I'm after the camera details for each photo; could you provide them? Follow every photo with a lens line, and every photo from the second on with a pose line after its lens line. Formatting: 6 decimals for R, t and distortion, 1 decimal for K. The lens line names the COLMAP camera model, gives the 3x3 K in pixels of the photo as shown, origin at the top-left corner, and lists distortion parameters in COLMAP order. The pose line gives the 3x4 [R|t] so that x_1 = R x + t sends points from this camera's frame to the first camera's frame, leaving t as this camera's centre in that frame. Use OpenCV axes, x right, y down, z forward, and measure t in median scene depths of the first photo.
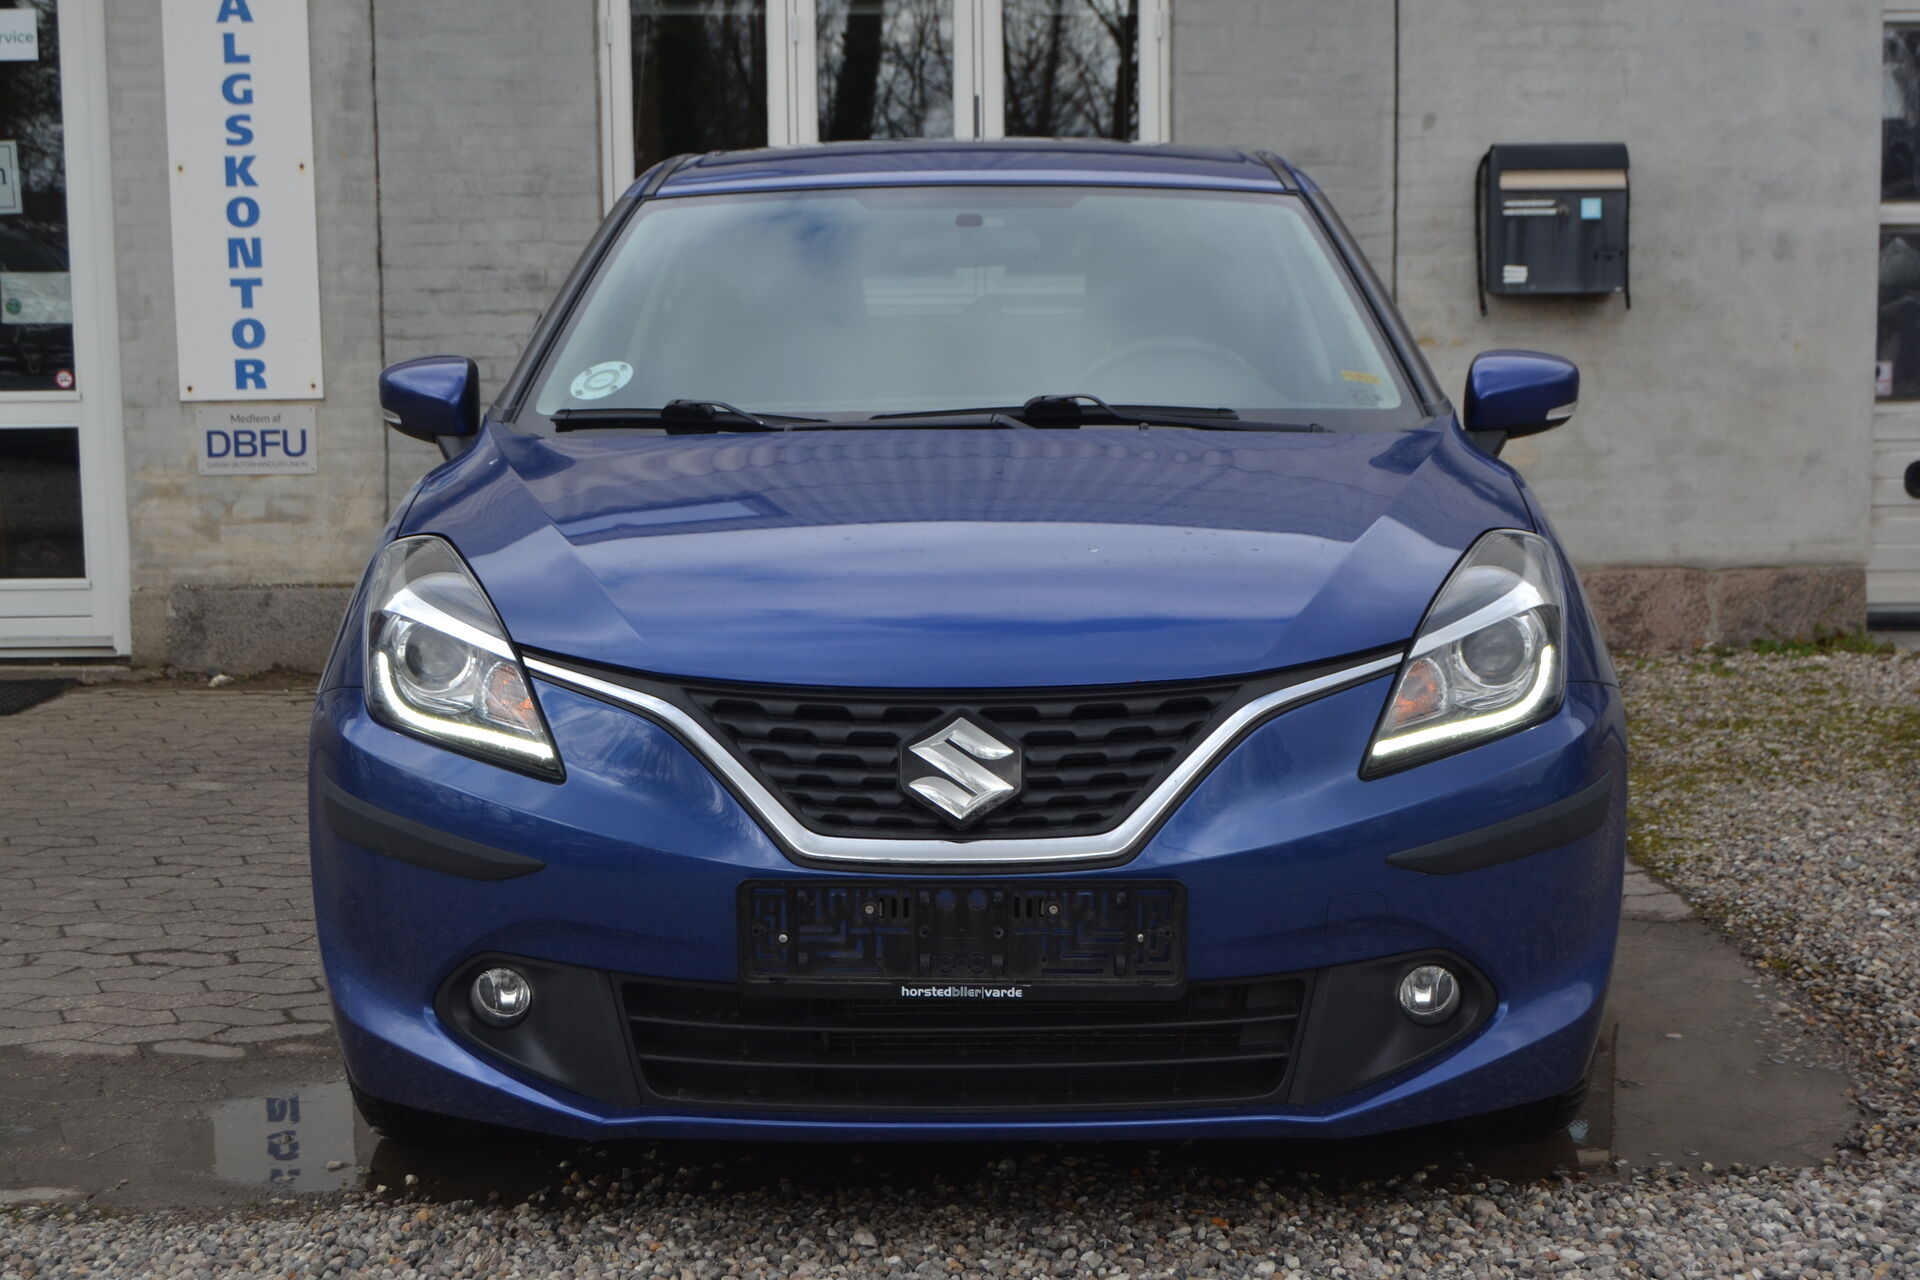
lens RADIAL K [[2904.9, 0, 960.0], [0, 2904.9, 640.0], [0, 0, 1]] dist [0.003204, -0.003427]
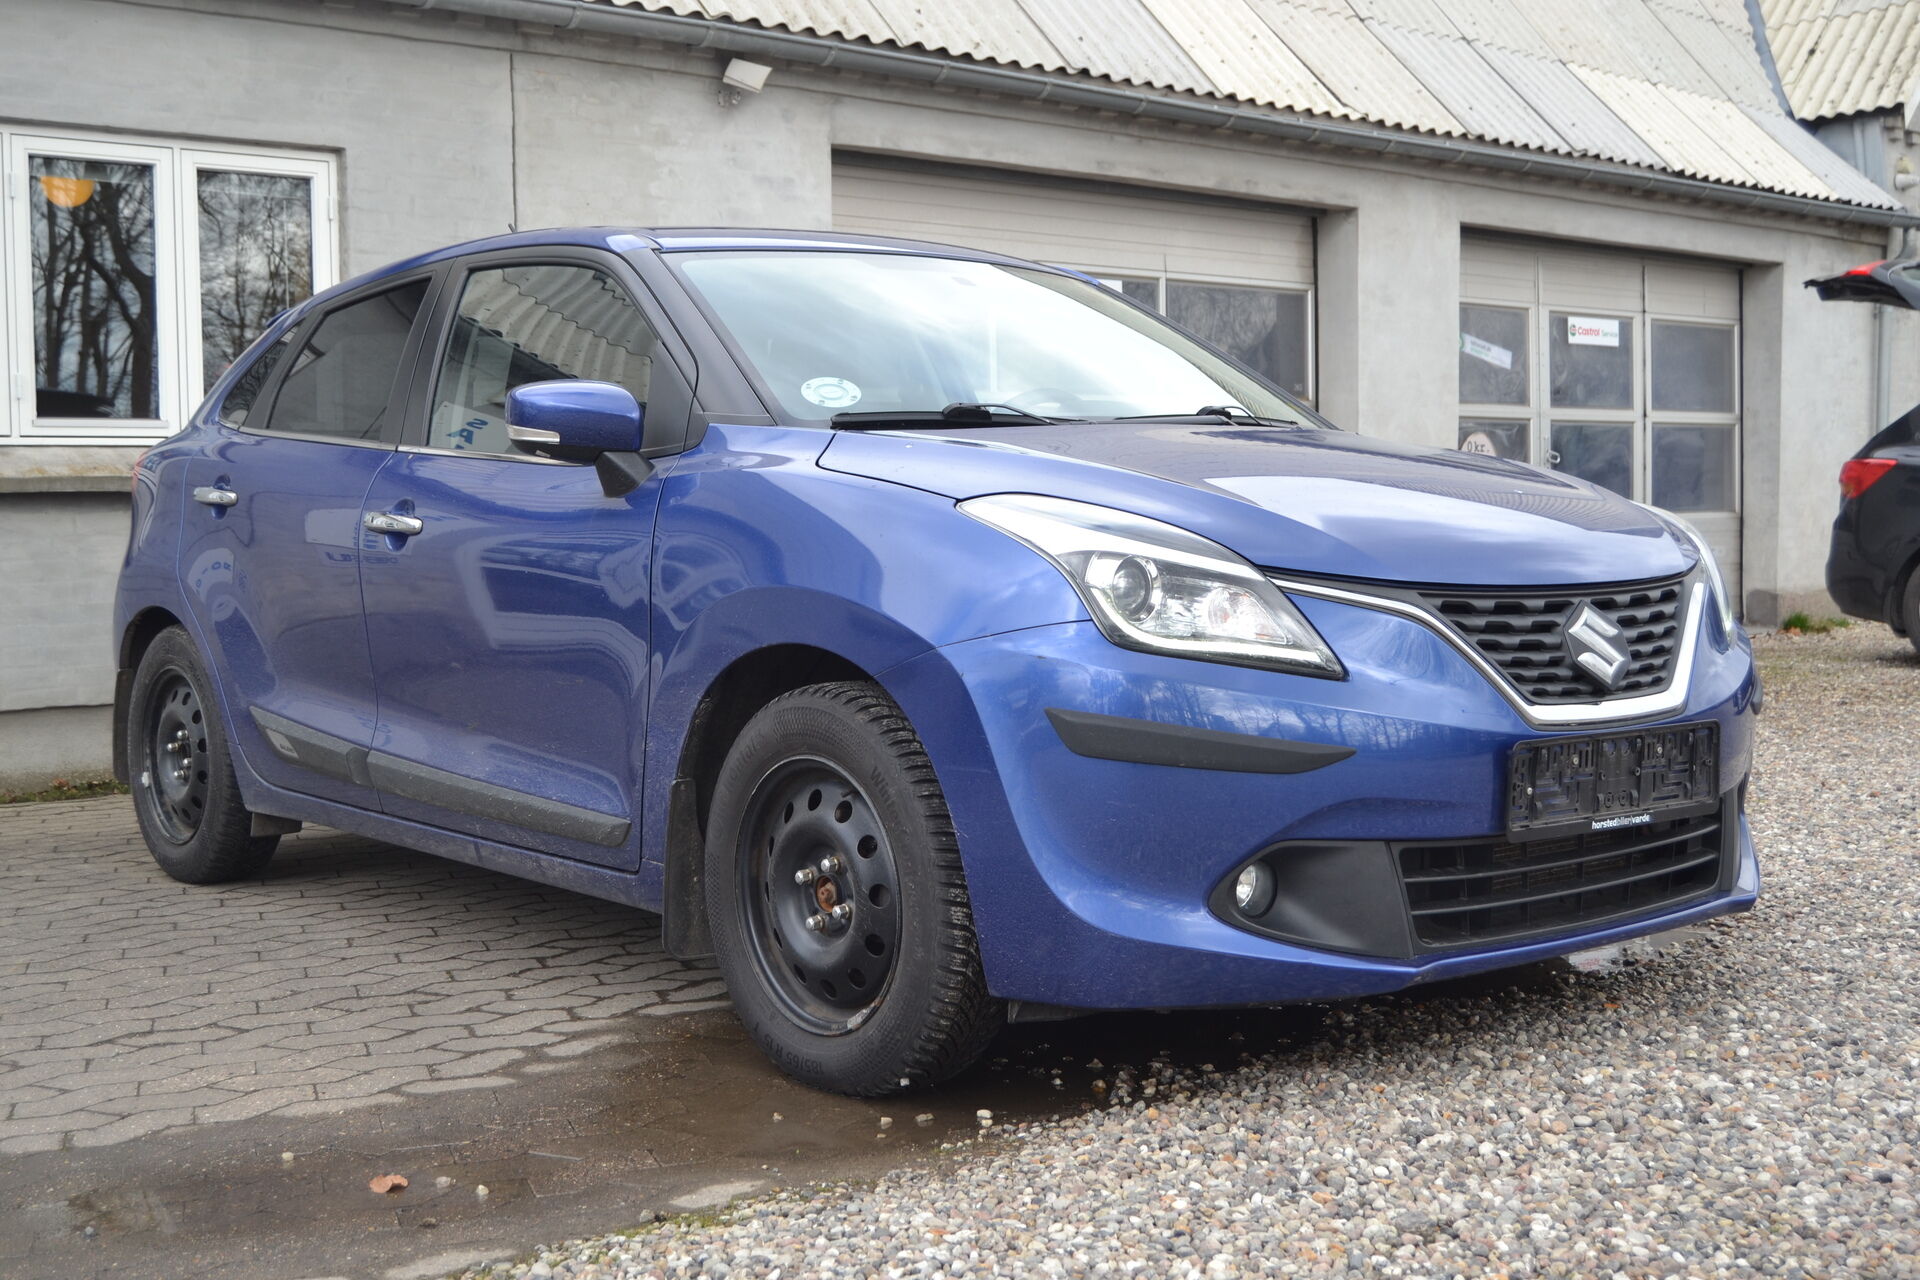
lens RADIAL K [[2315.1, 0, 960.0], [0, 2315.1, 640.0], [0, 0, 1]] dist [-0.087446, -0.000985]
pose [[0.766375, -0.038685, 0.641228, -0.845314], [0.090278, 0.994765, -0.047884, 0.064124], [-0.636019, 0.094586, 0.765855, 0.409507]]
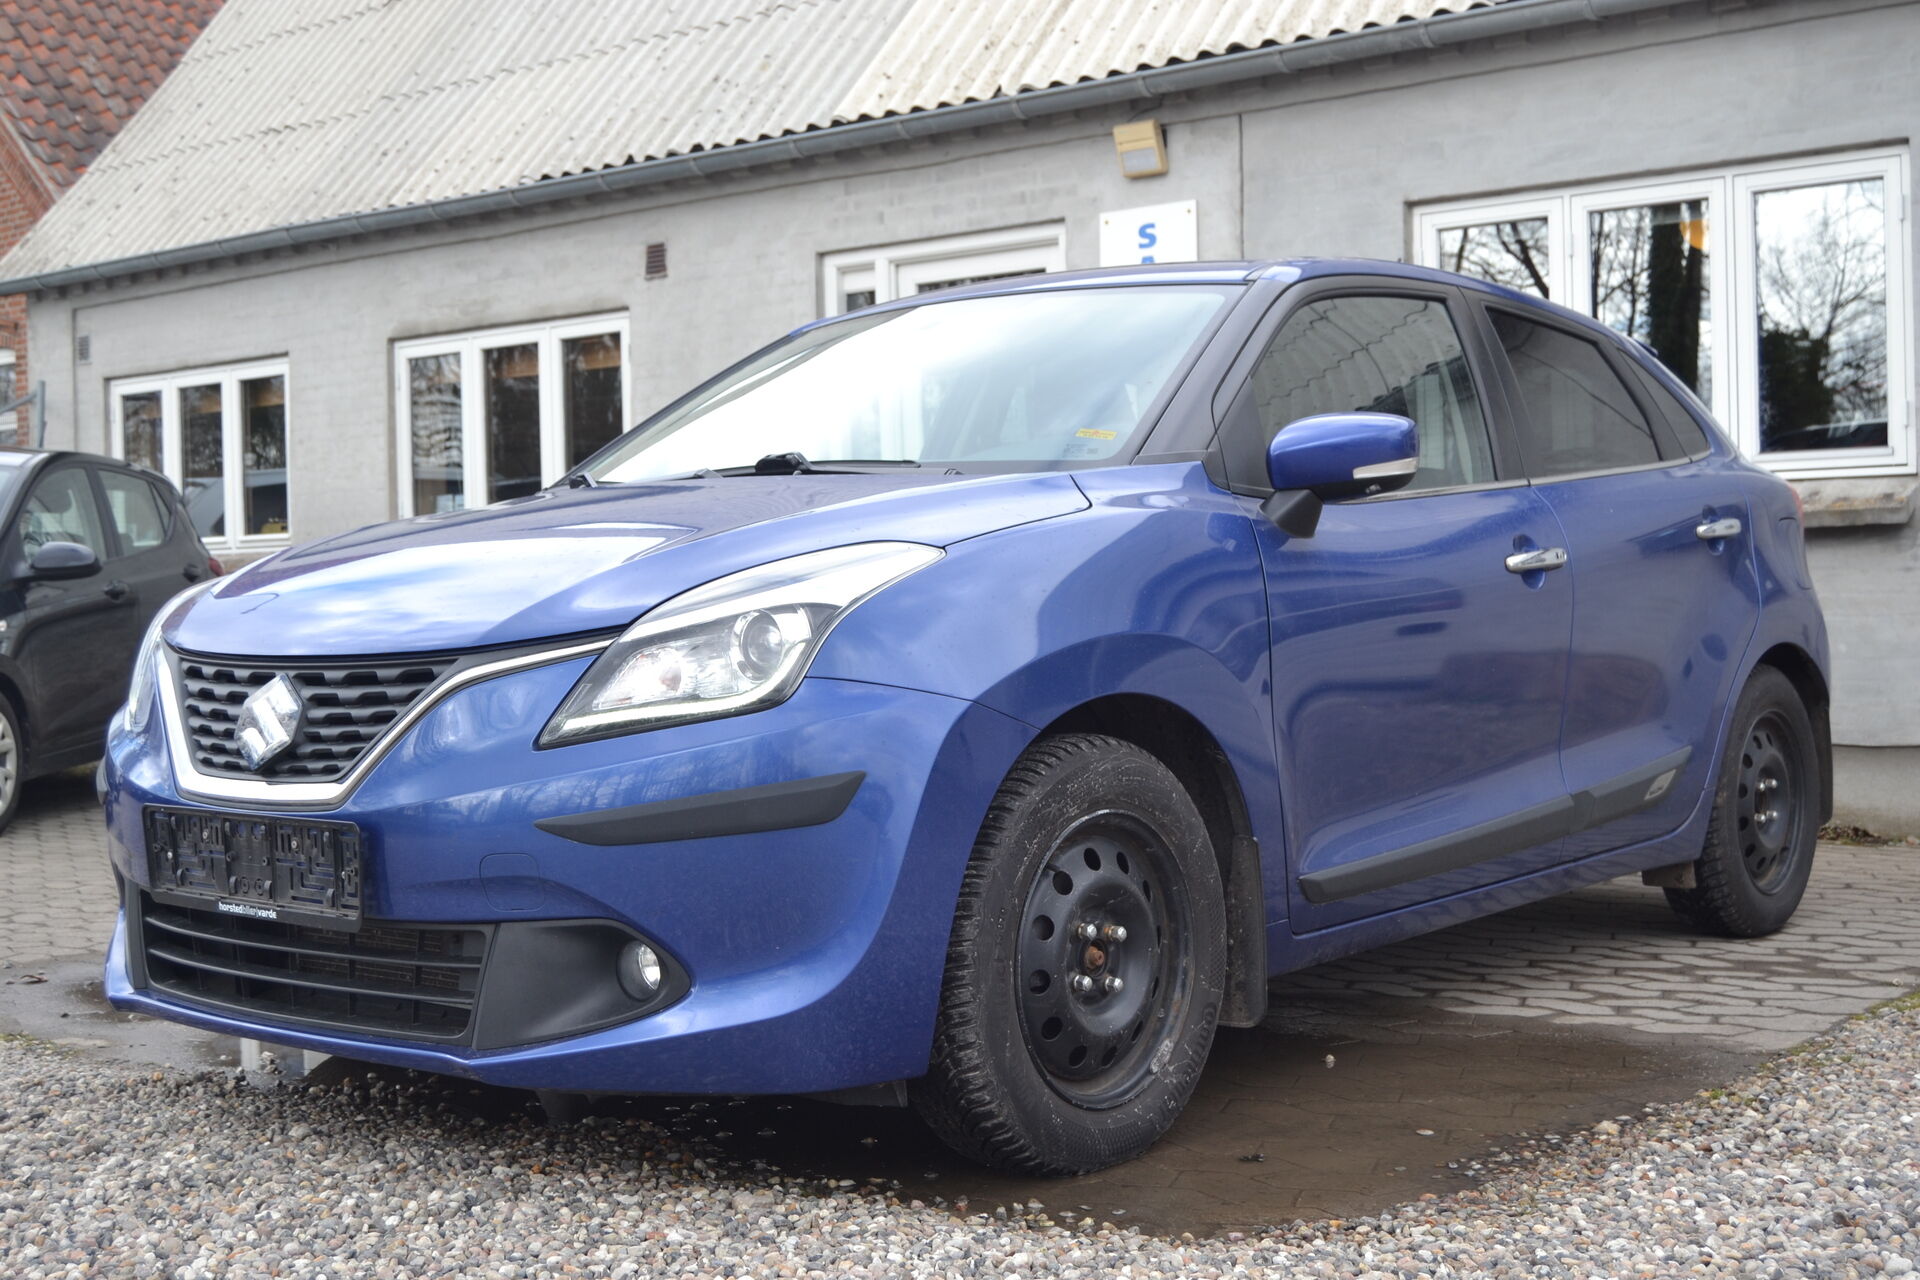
lens RADIAL K [[2295.6, 0, 960.0], [0, 2295.6, 640.0], [0, 0, 1]] dist [-0.001178, -0.009232]
pose [[0.778481, 0.006947, -0.627630, 0.801070], [-0.067269, 0.995103, -0.072423, 0.059348], [0.624054, 0.098600, 0.775136, 0.444182]]
